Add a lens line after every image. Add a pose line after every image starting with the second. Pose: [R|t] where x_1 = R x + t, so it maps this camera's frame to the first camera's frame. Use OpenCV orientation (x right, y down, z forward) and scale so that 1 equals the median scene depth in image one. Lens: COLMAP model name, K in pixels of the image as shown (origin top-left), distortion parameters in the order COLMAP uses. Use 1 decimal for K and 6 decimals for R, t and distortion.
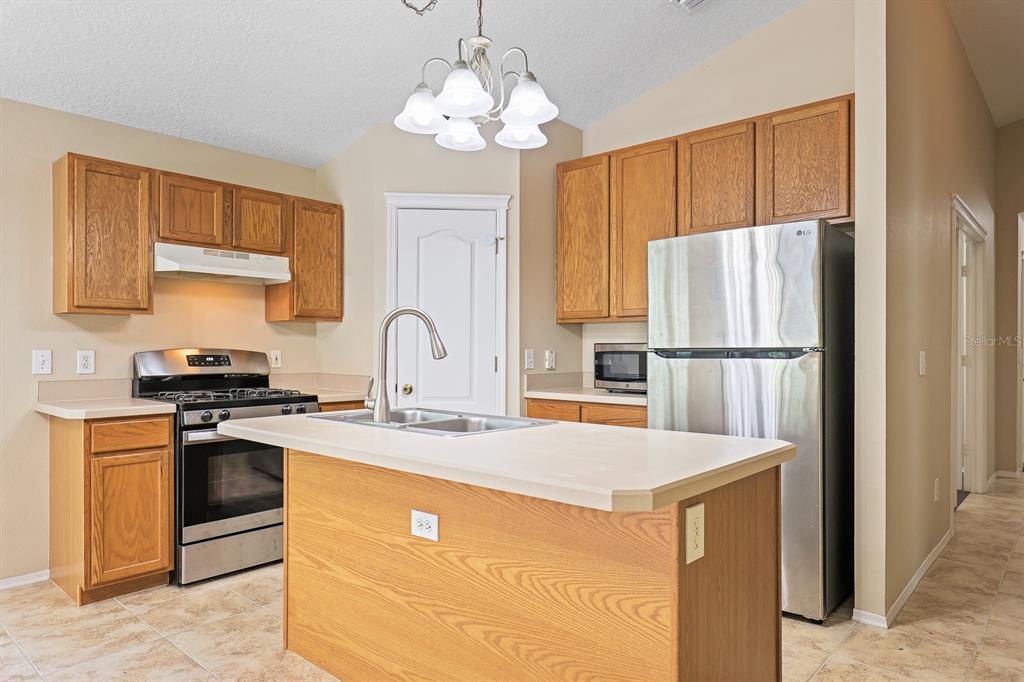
lens RADIAL K [[646.9, 0, 516.9], [0, 646.9, 345.8], [0, 0, 1]] dist [-0.002317, -0.000009]
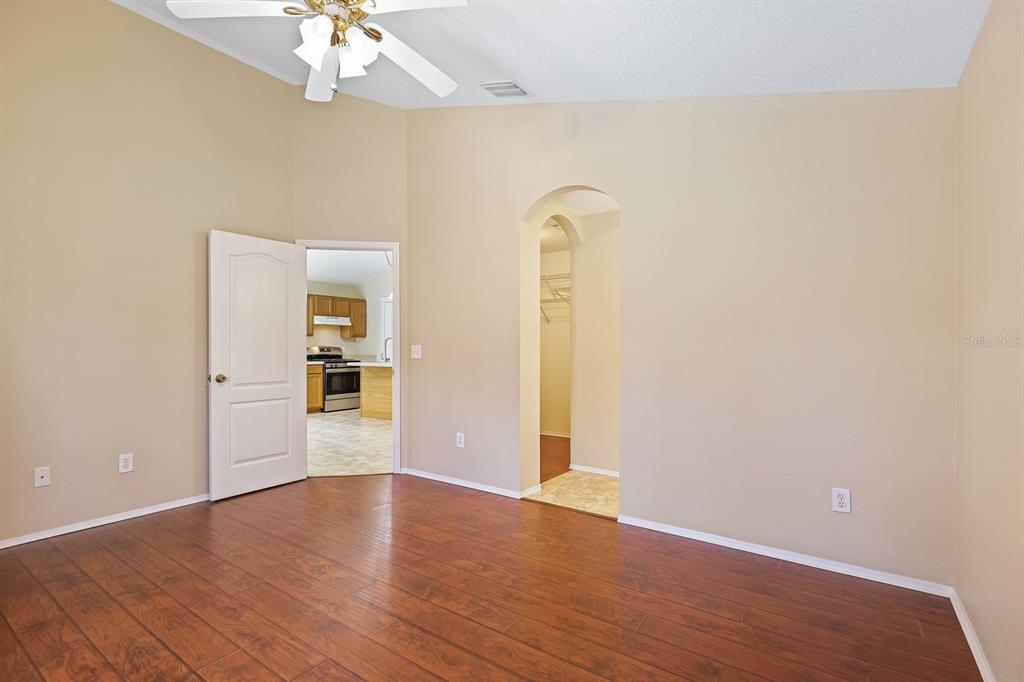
lens RADIAL K [[475.8, 0, 518.9], [0, 475.8, 346.8], [0, 0, 1]] dist [-0.000410, 0.000379]
pose [[0.991746, -0.000434, 0.128220, 0.187202], [0.000250, 0.999999, 0.001450, 0.003598], [-0.128221, -0.001406, 0.991745, -1.564820]]
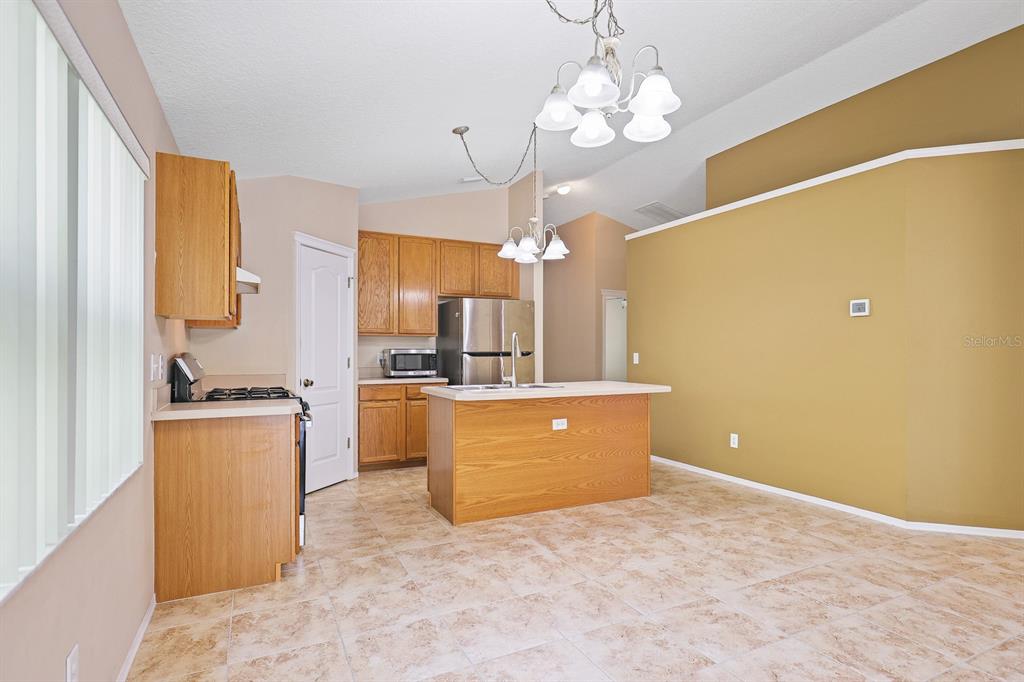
lens RADIAL K [[525.1, 0, 521.9], [0, 525.1, 351.3], [0, 0, 1]] dist [-0.005023, 0.003517]
pose [[0.364809, 0.001499, 0.931081, -1.126962], [-0.003104, 0.999995, -0.000394, 0.001800], [-0.931077, -0.002746, 0.364812, 0.226532]]
